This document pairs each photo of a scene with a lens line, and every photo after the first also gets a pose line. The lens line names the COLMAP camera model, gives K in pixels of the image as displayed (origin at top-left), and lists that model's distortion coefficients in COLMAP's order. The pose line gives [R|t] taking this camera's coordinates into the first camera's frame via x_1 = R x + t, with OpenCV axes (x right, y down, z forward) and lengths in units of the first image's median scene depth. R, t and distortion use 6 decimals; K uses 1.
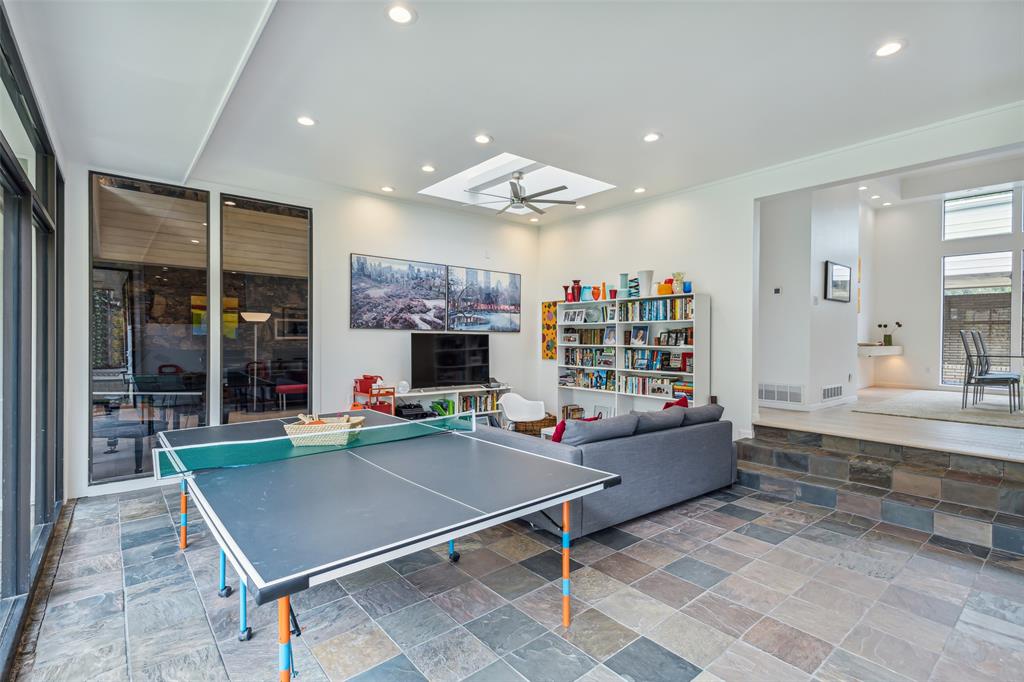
lens RADIAL K [[473.2, 0, 507.0], [0, 473.2, 341.3], [0, 0, 1]] dist [0.009832, -0.002498]
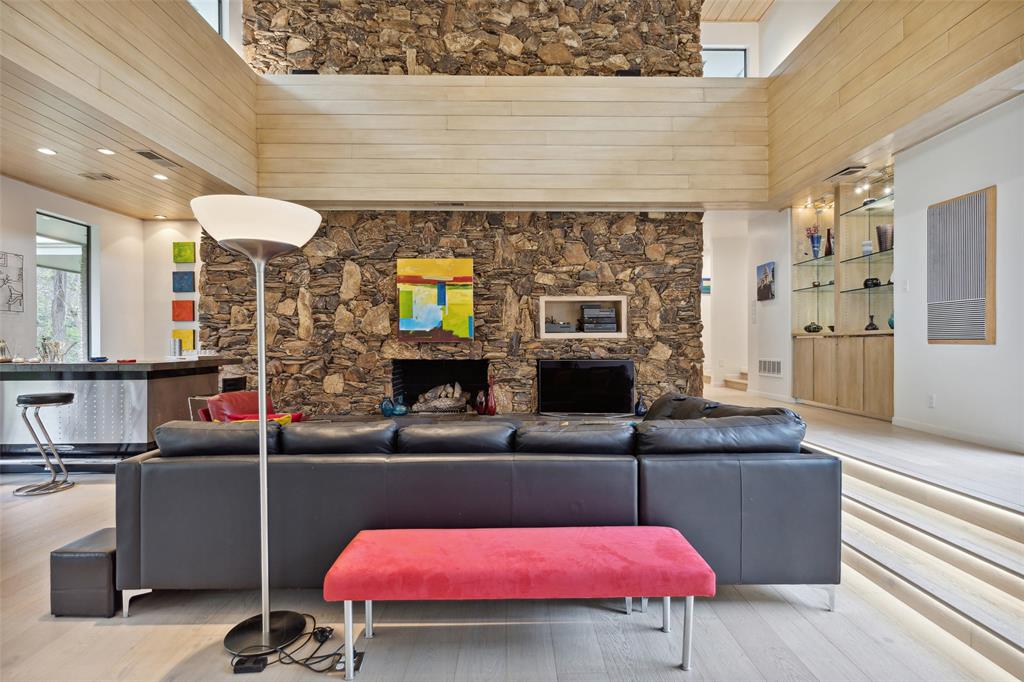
lens RADIAL K [[496.6, 0, 514.5], [0, 496.6, 341.0], [0, 0, 1]] dist [-0.000632, -0.000161]
pose [[0.777463, -0.012351, -0.628807, -0.157643], [0.003890, 0.999882, -0.014830, 0.005213], [0.628916, 0.009084, 0.777420, 0.492630]]
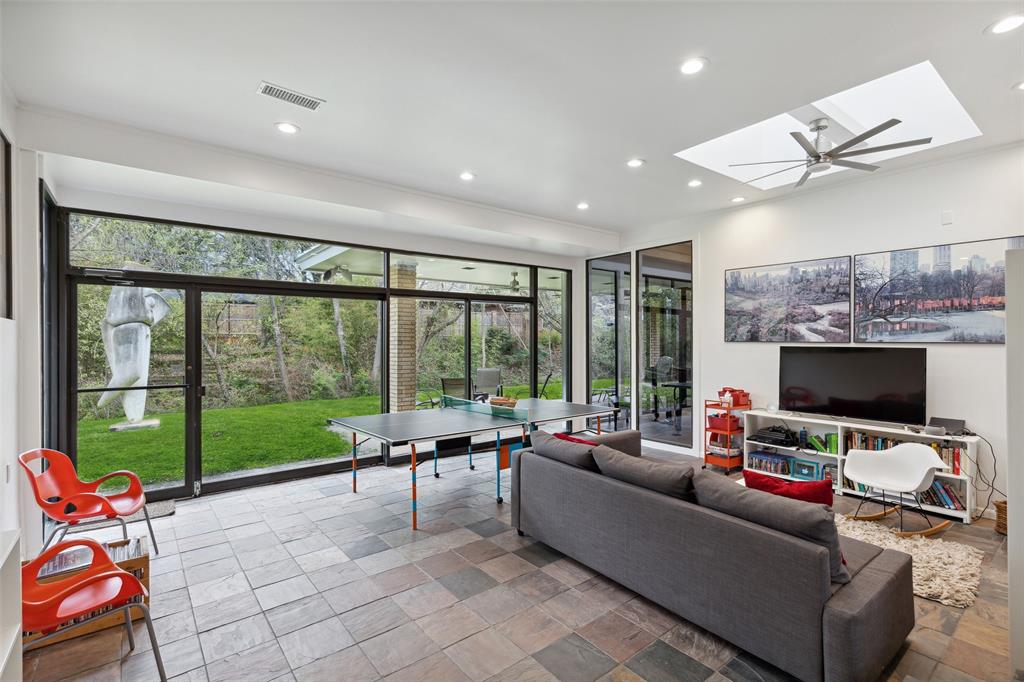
lens RADIAL K [[473.2, 0, 516.9], [0, 473.2, 339.9], [0, 0, 1]] dist [0.009832, -0.002498]
pose [[-0.009254, -0.009580, -0.999911, 0.677202], [-0.004729, 0.999943, -0.009536, -0.018963], [0.999946, 0.004640, -0.009299, 0.519438]]
